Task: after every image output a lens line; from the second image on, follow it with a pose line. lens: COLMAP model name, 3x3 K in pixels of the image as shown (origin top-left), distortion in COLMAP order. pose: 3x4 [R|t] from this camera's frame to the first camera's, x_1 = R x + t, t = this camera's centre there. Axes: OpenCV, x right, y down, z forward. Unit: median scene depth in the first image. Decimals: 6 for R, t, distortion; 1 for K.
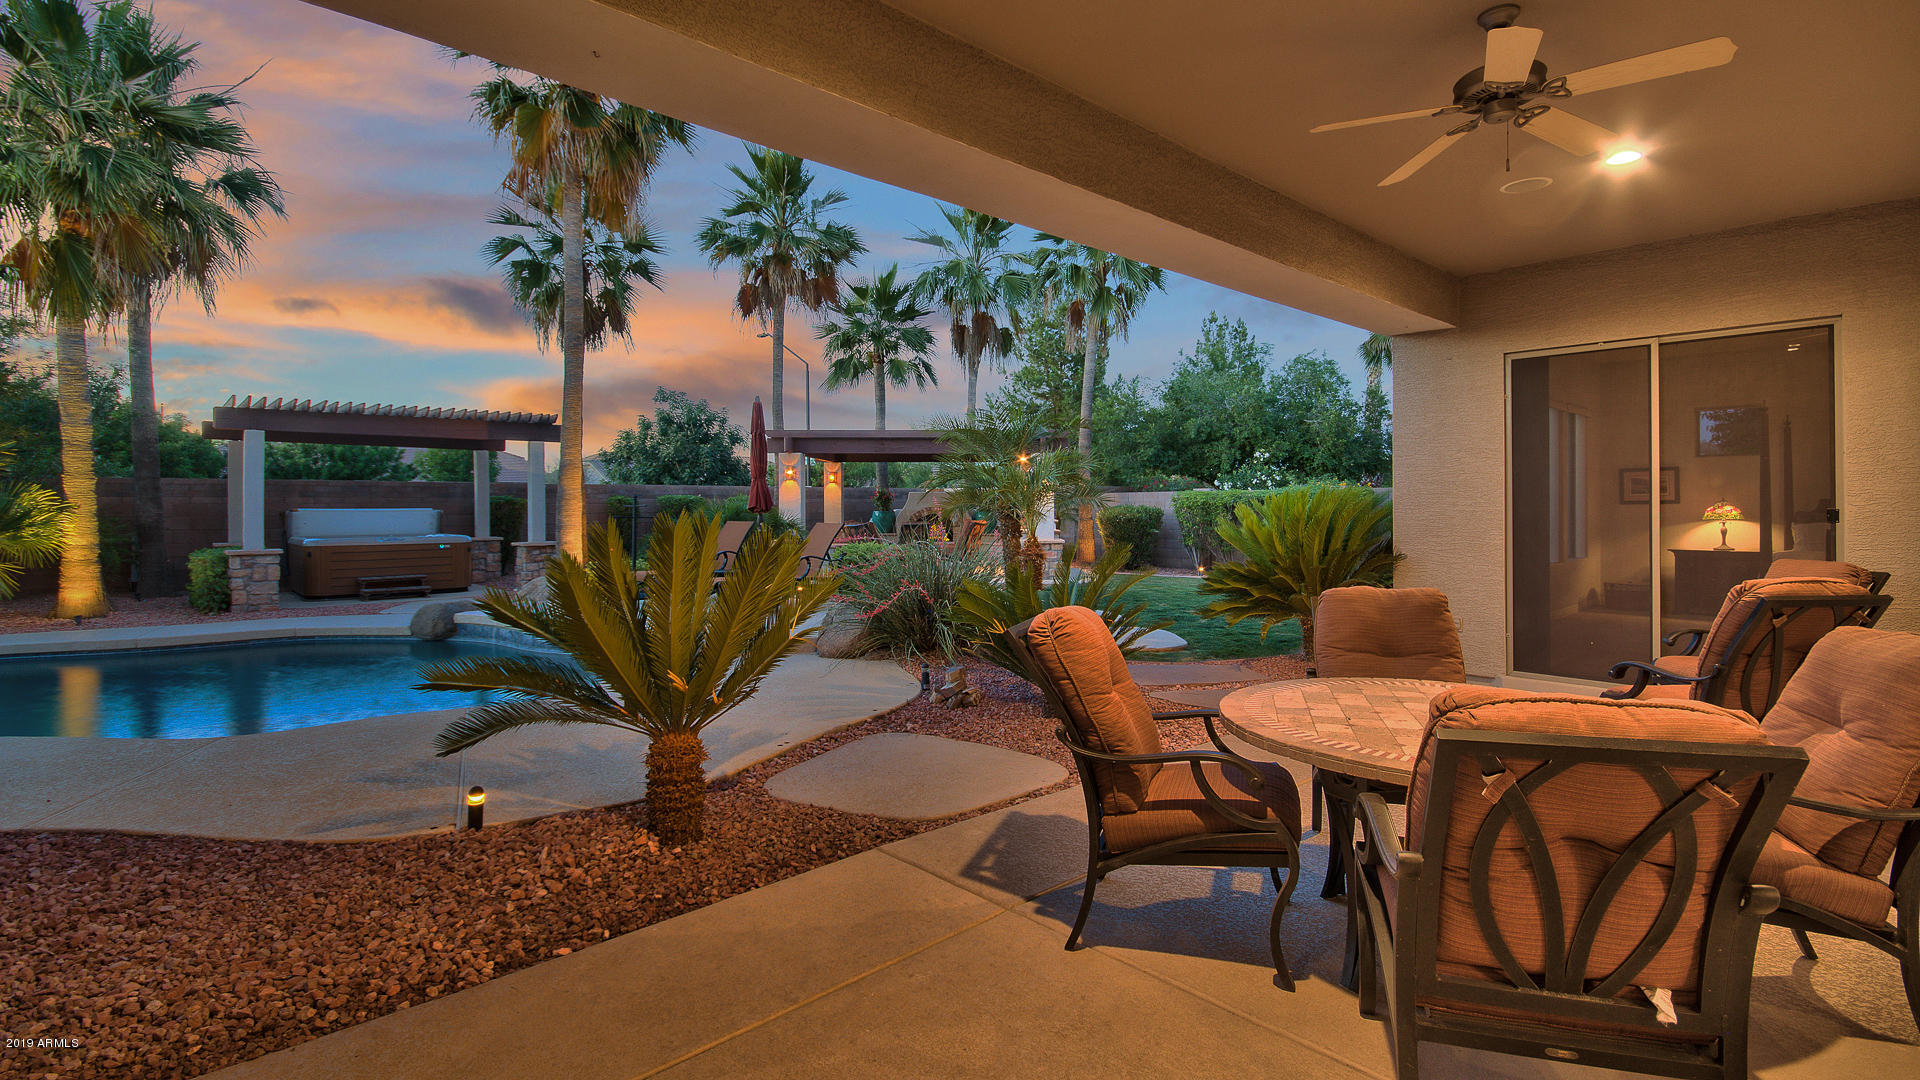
lens RADIAL K [[877.5, 0, 960.0], [0, 877.5, 540.0], [0, 0, 1]] dist [0.001071, 0.000039]
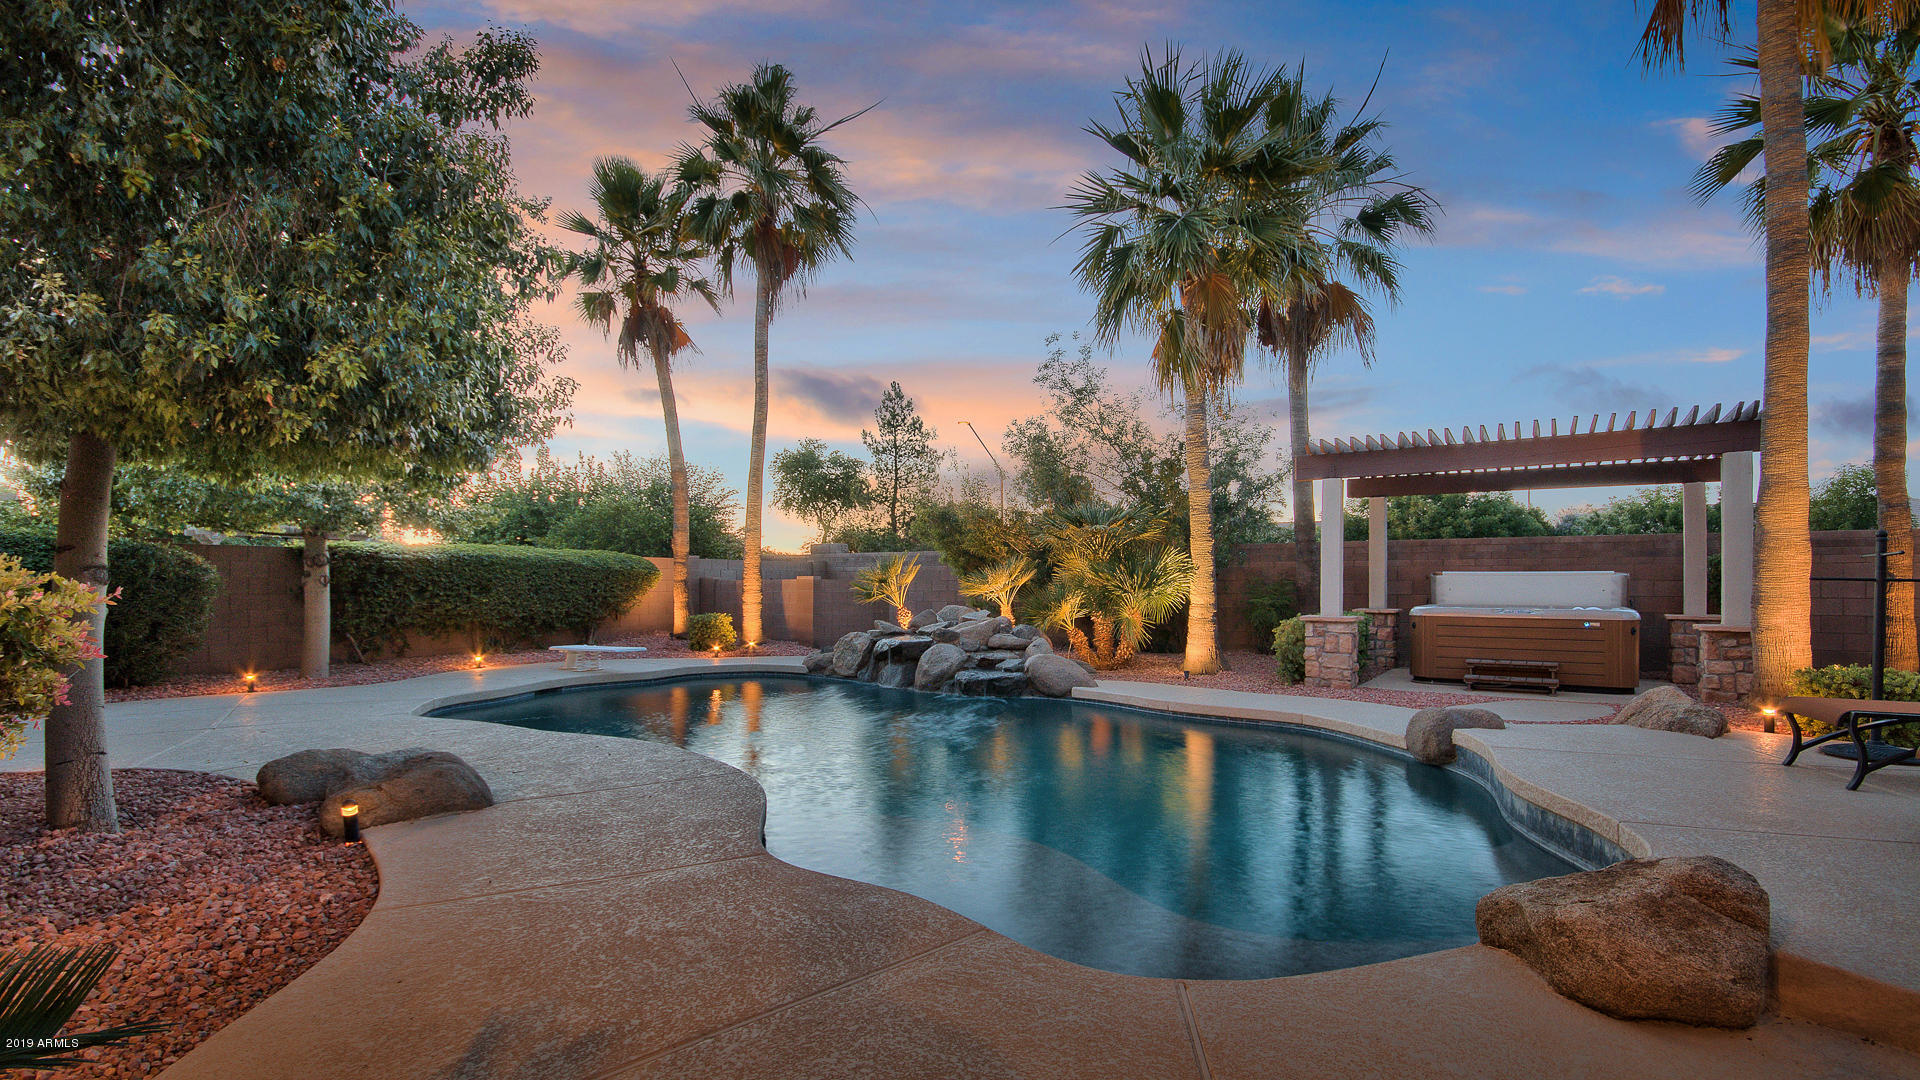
lens RADIAL K [[892.1, 0, 959.7], [0, 892.1, 578.6], [0, 0, 1]] dist [0.000395, 0.000039]
pose [[0.240852, 0.002384, -0.970559, -0.029187], [-0.040530, 0.999149, -0.007603, -0.004028], [0.969715, 0.041168, 0.240743, 0.396305]]
